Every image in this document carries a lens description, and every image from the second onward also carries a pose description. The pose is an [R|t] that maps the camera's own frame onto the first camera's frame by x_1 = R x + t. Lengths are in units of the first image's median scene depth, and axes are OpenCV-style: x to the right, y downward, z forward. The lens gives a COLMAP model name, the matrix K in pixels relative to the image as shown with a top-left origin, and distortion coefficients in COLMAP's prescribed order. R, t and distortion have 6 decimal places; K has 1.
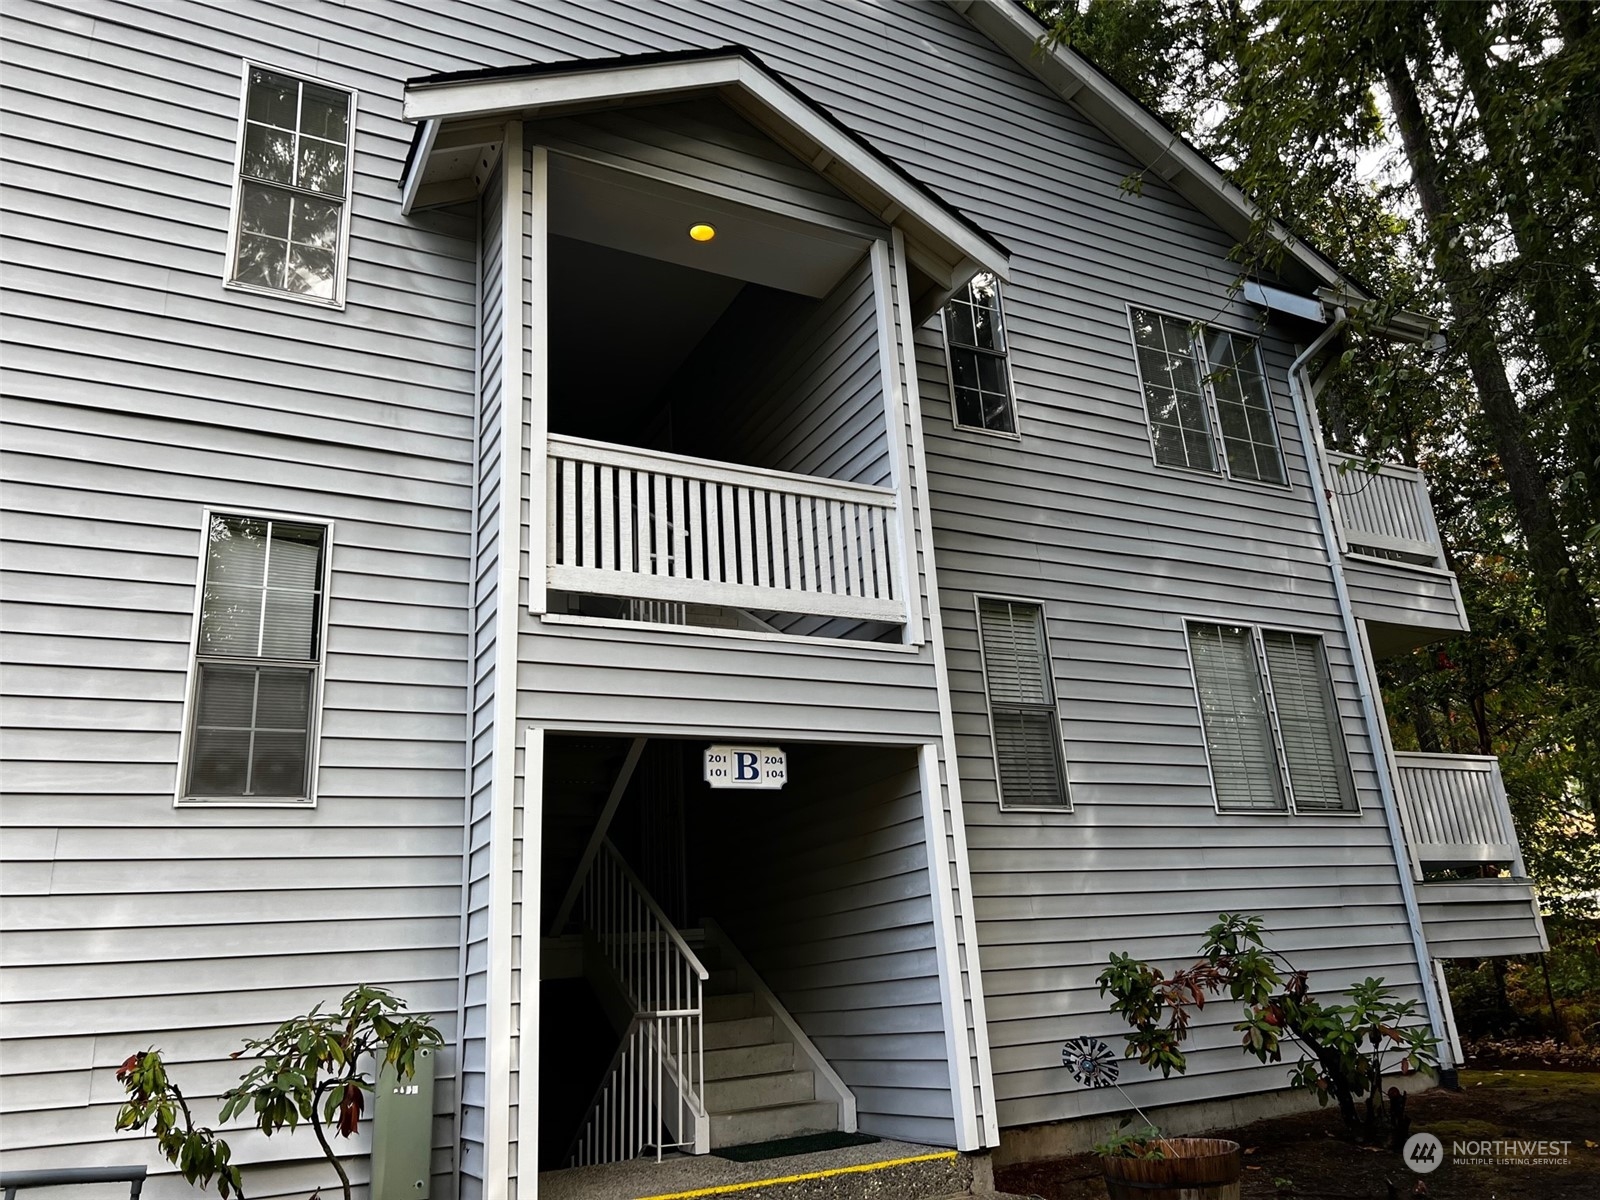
lens RADIAL K [[1201.2, 0, 801.7], [0, 1201.2, 600.4], [0, 0, 1]] dist [0.031051, -0.036178]
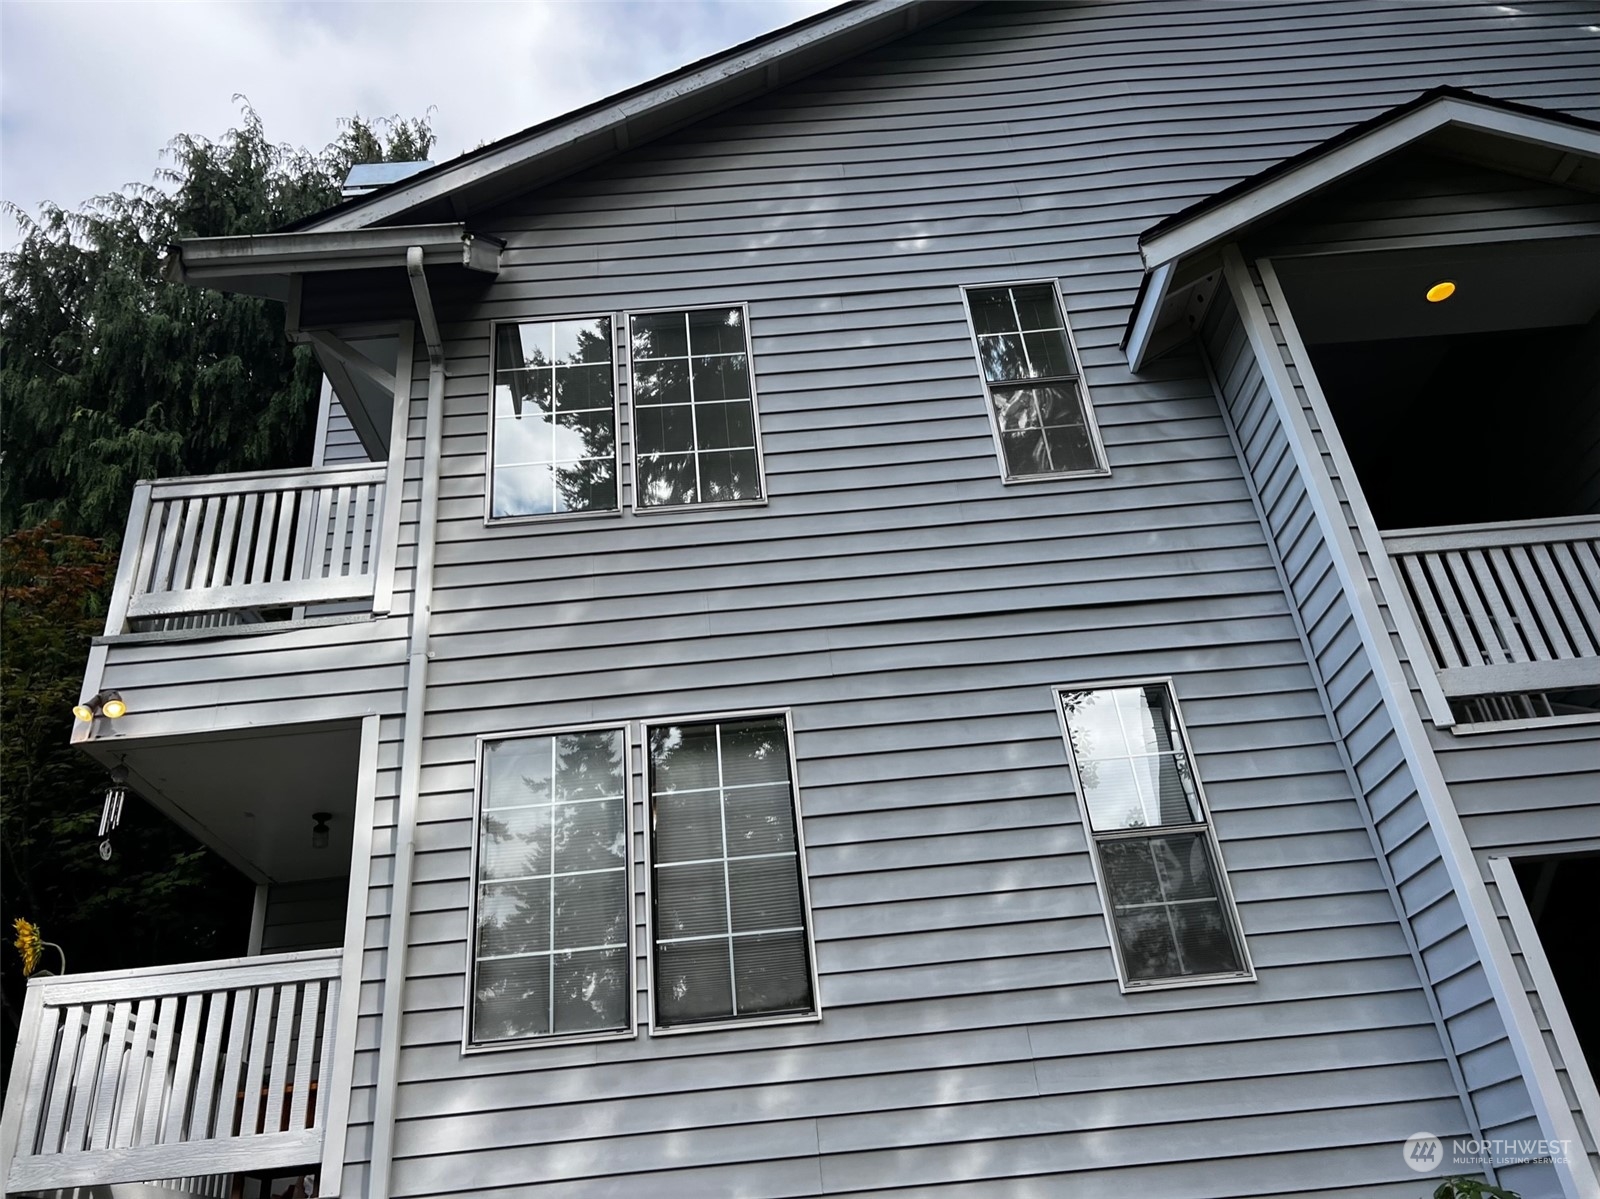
lens RADIAL K [[1201.2, 0, 797.9], [0, 1201.2, 601.5], [0, 0, 1]] dist [0.031051, -0.036178]
pose [[0.871396, -0.245592, -0.424680, -0.219822], [0.175971, 0.964539, -0.196720, 0.012274], [0.457933, 0.096690, 0.883713, 0.009138]]
